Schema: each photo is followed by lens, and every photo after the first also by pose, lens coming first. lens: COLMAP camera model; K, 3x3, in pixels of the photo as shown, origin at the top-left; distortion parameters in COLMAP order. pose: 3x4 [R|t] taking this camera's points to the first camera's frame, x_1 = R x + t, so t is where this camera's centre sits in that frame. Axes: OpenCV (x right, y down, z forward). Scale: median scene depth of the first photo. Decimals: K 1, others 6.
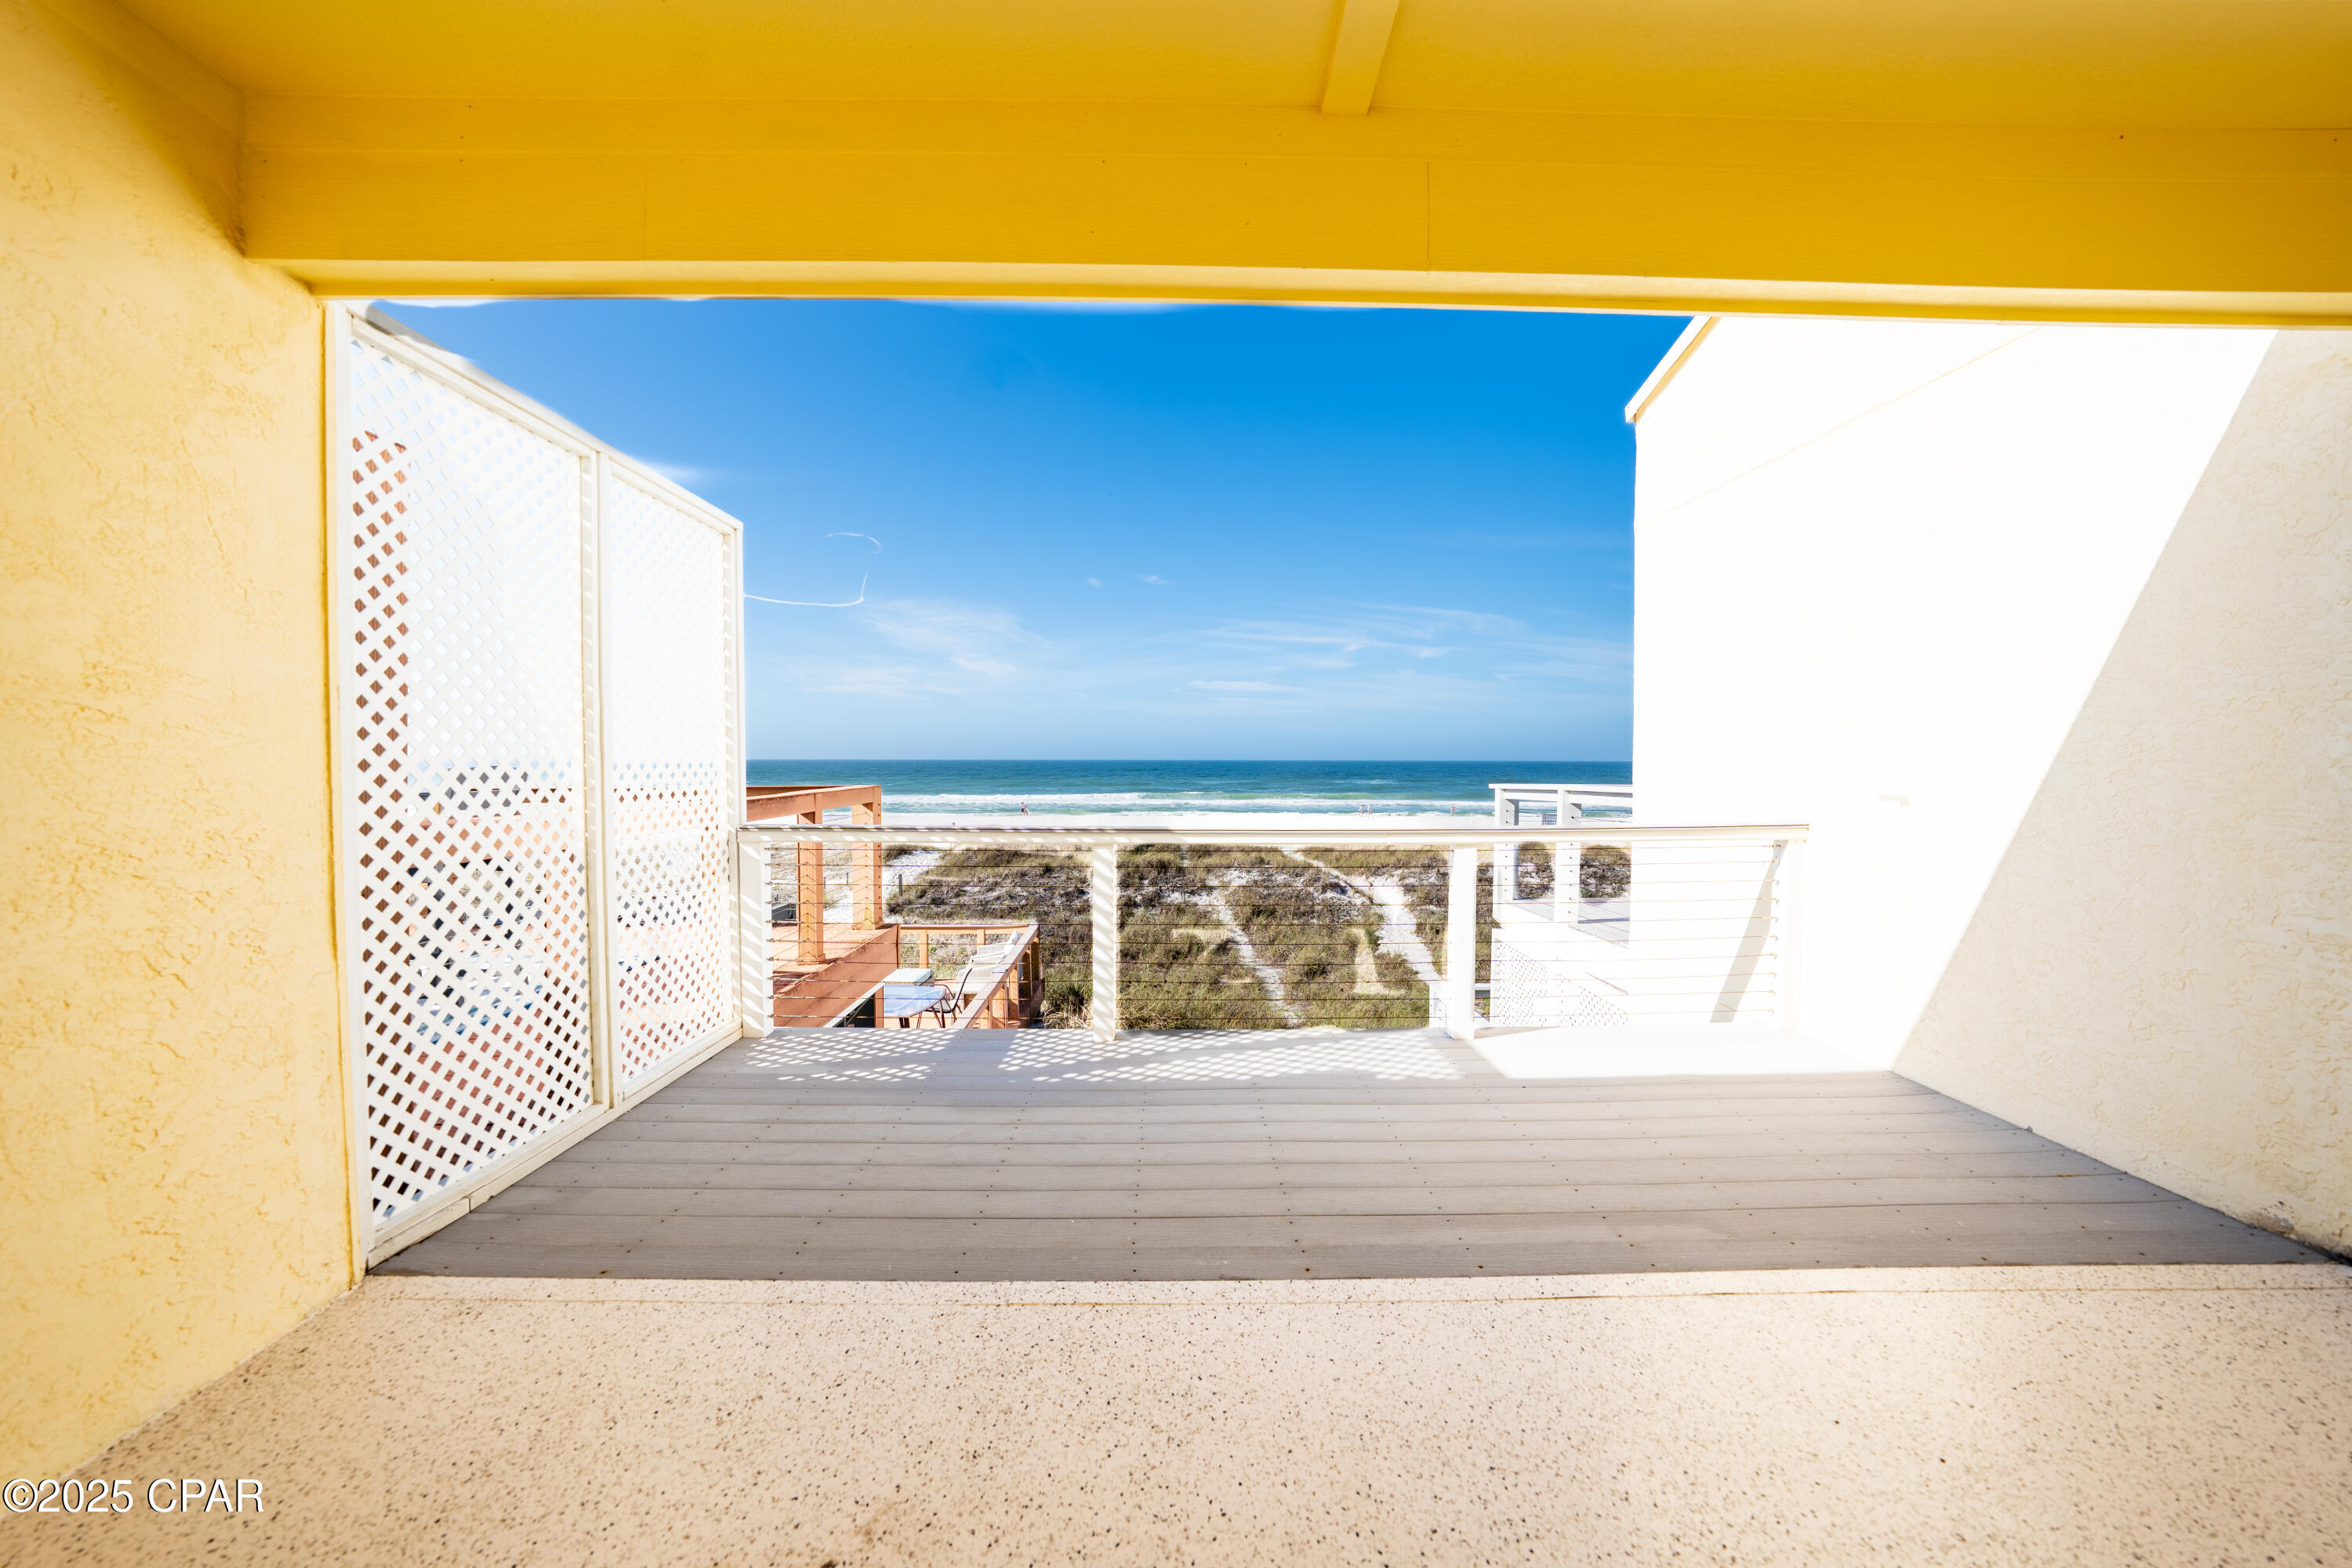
lens RADIAL K [[814.3, 0, 1180.2], [0, 814.3, 779.2], [0, 0, 1]] dist [-0.026039, 0.006458]
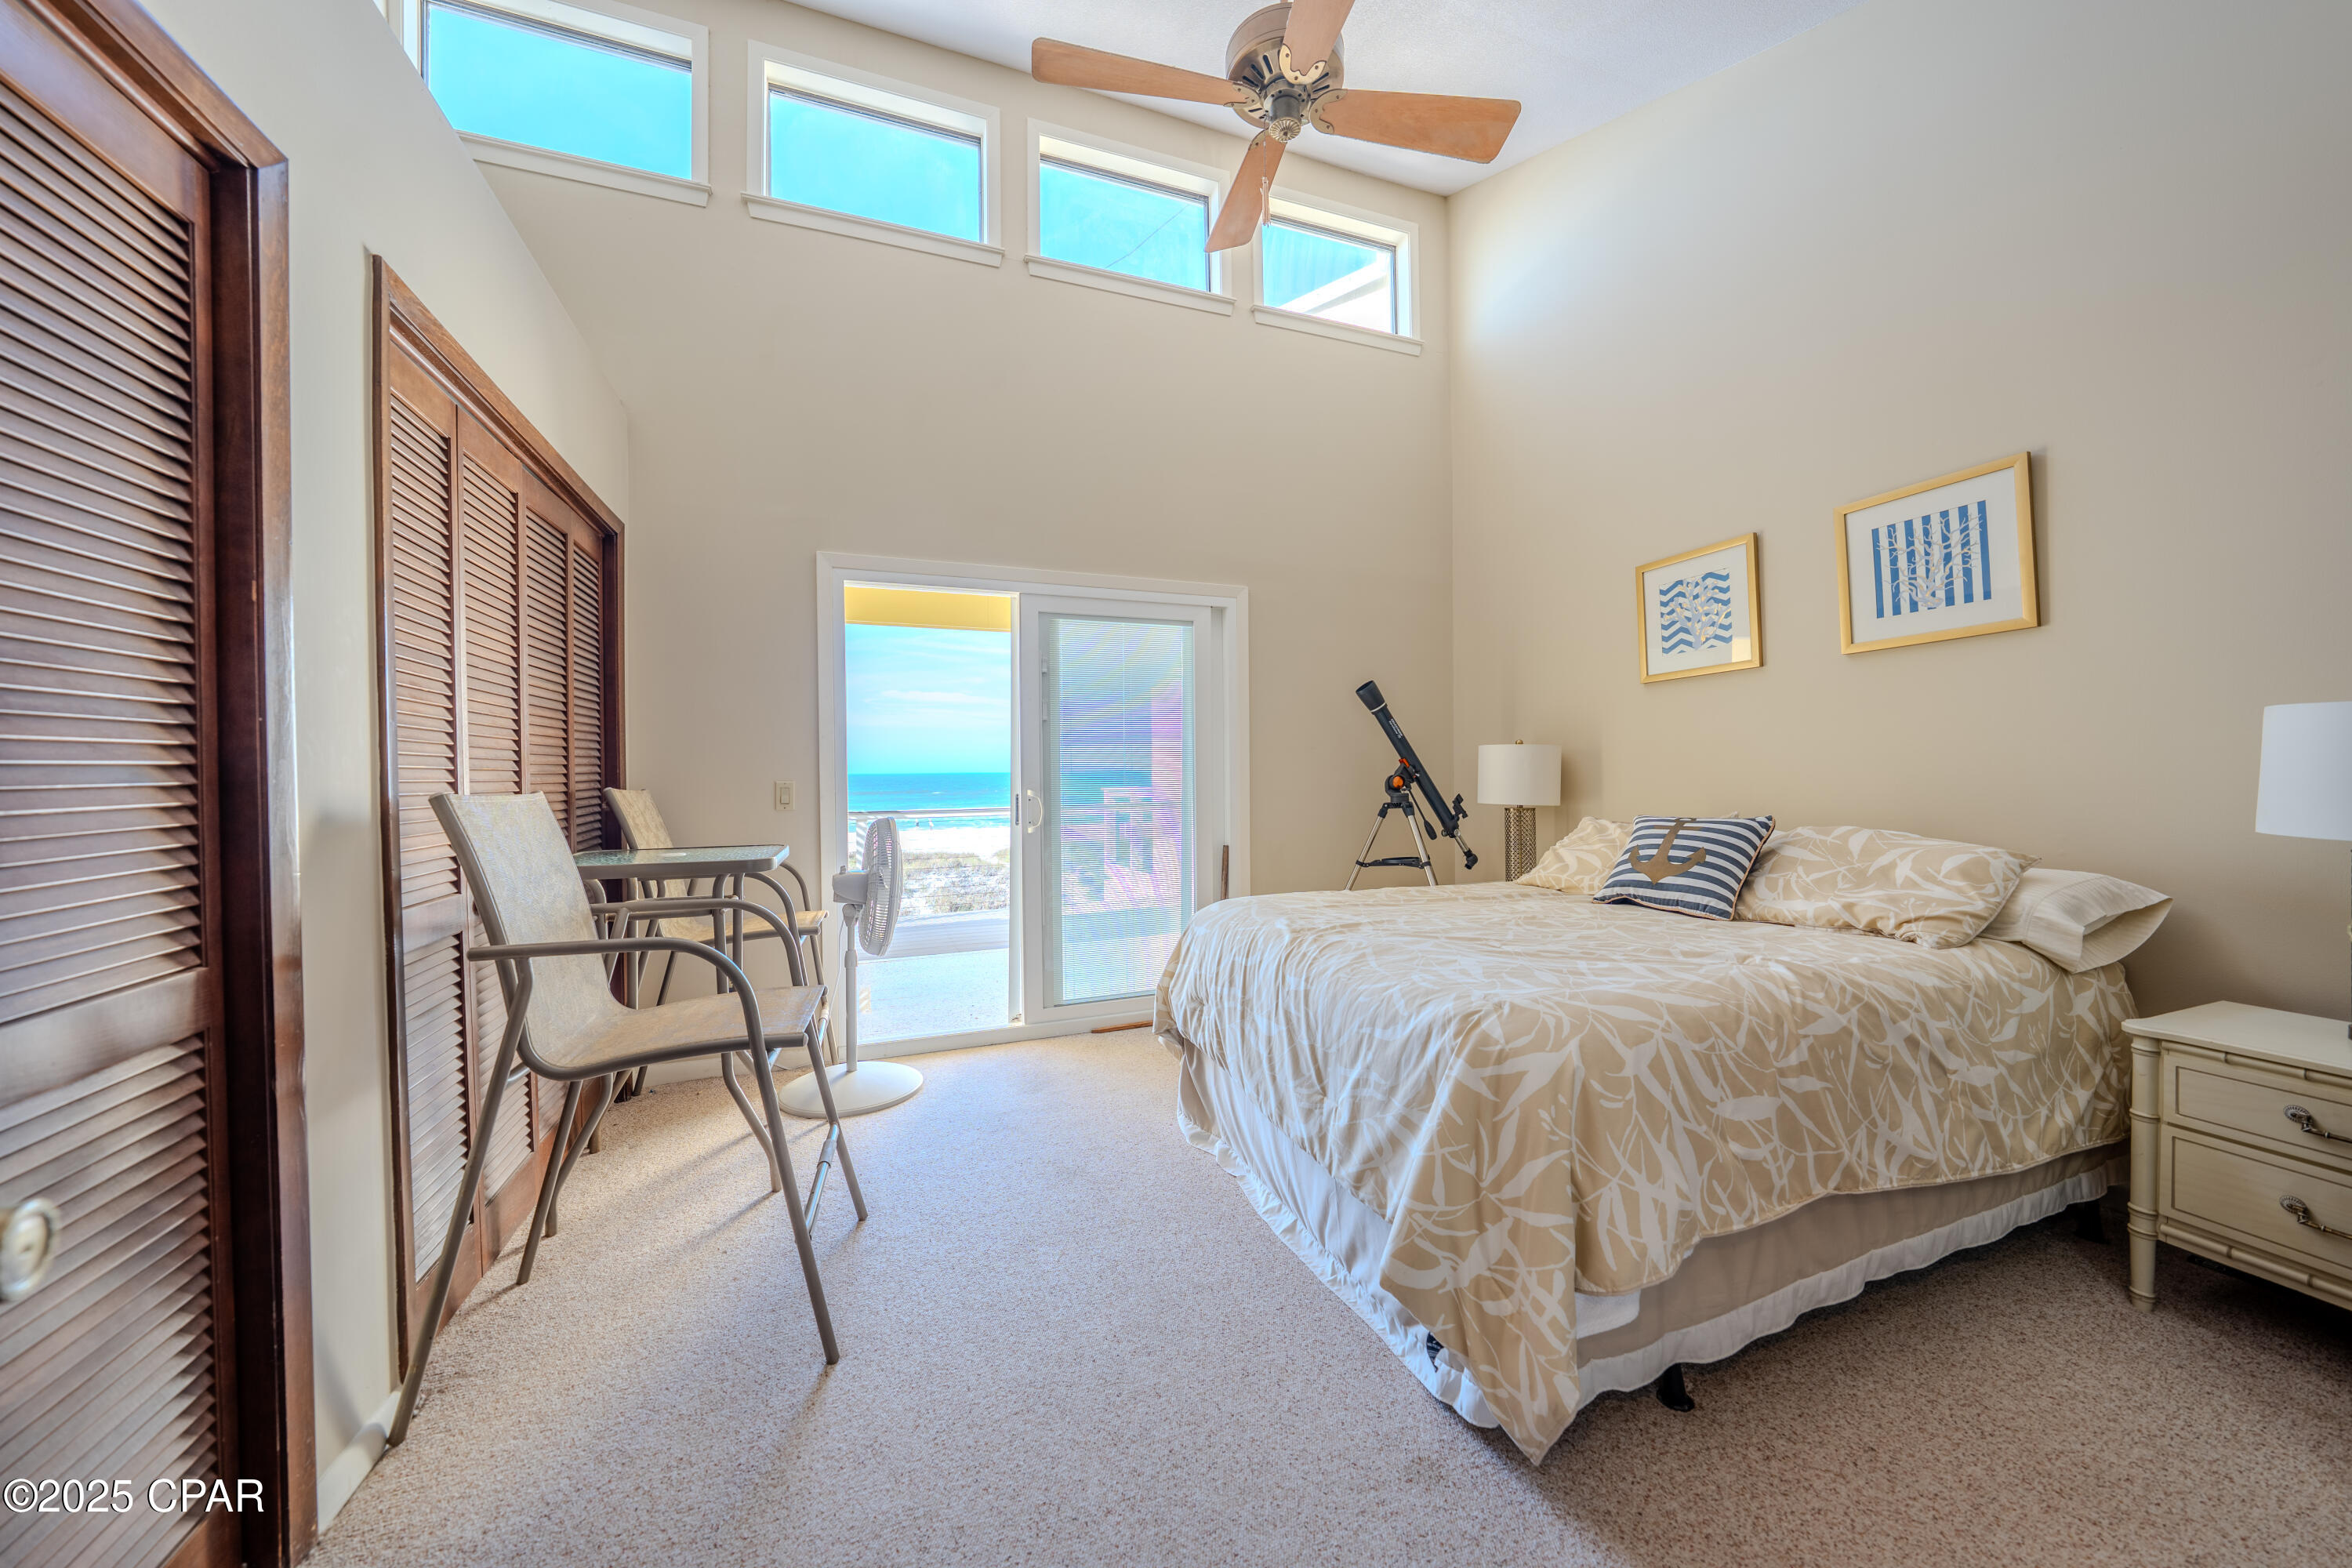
lens RADIAL K [[815.8, 0, 1180.0], [0, 815.8, 779.8], [0, 0, 1]] dist [-0.028493, 0.007015]
pose [[0.935655, -0.015017, 0.352597, -0.027697], [0.019841, 0.999752, -0.010071, 0.008392], [-0.352359, 0.016419, 0.935721, -0.556363]]
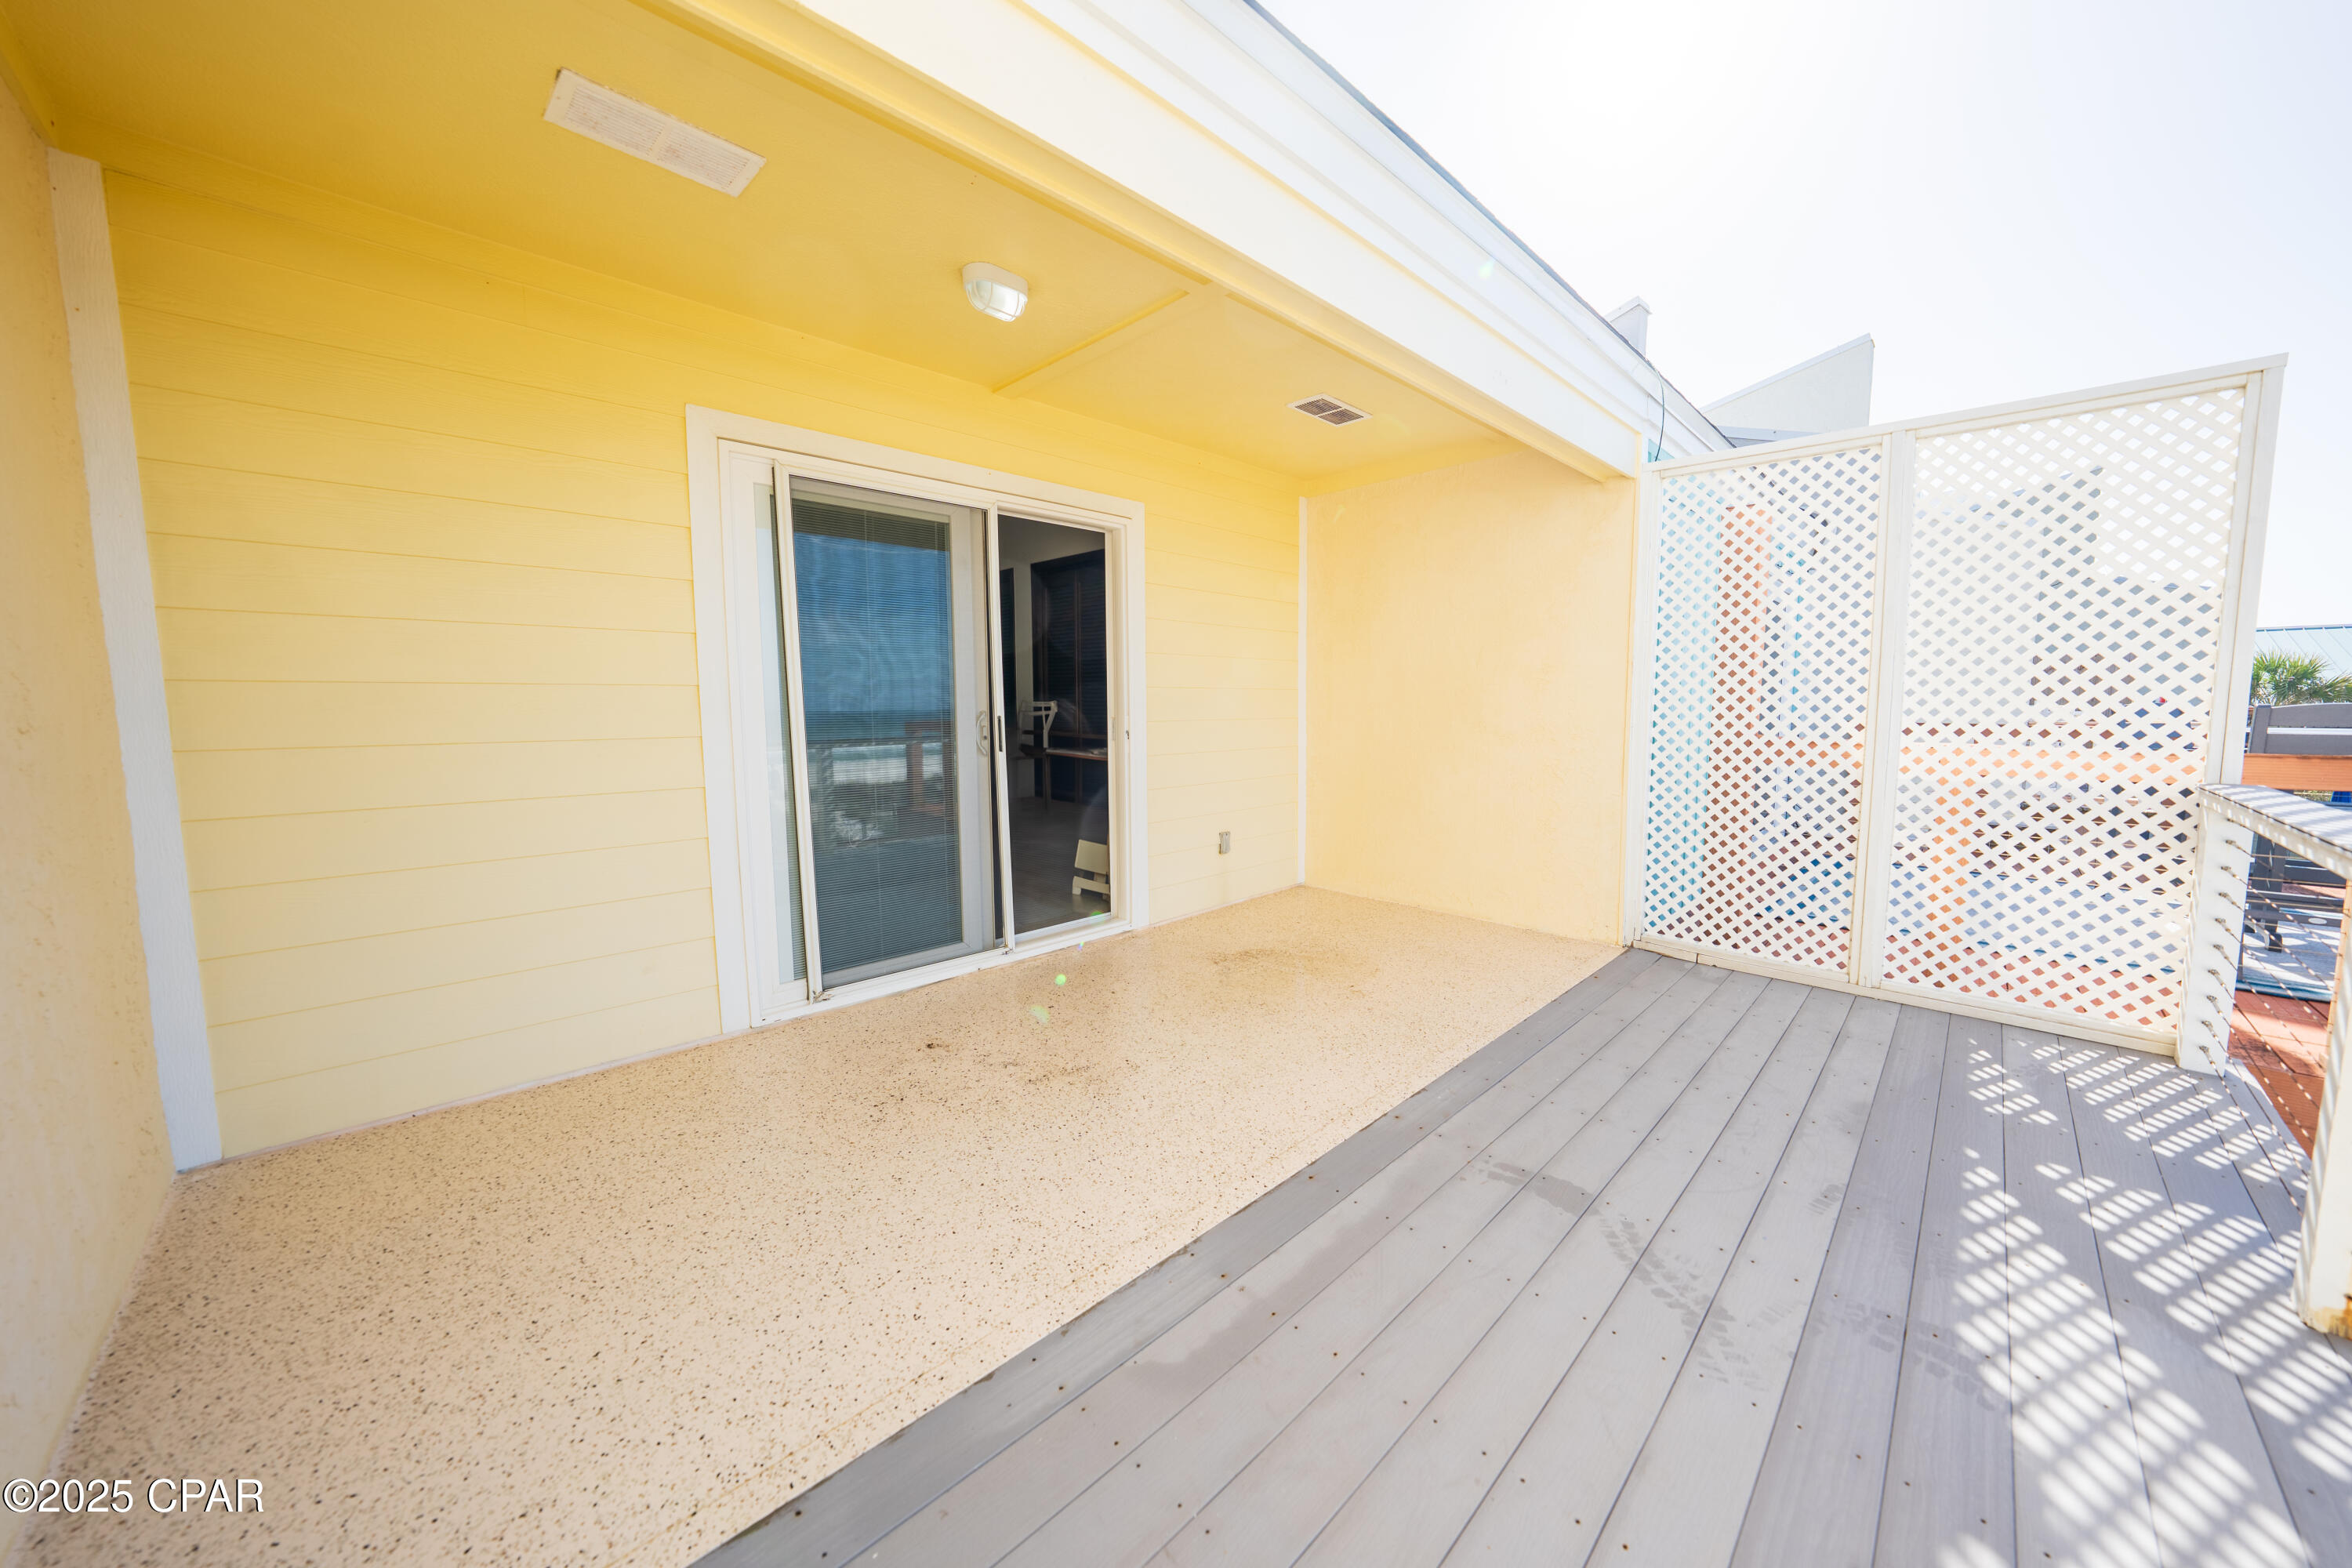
lens RADIAL K [[815.8, 0, 1180.0], [0, 815.8, 779.8], [0, 0, 1]] dist [-0.028493, 0.007015]
pose [[-0.721231, 0.066440, -0.689501, 0.316472], [-0.014496, 0.993724, 0.110918, -0.007021], [0.692543, 0.089992, -0.715742, 0.420330]]
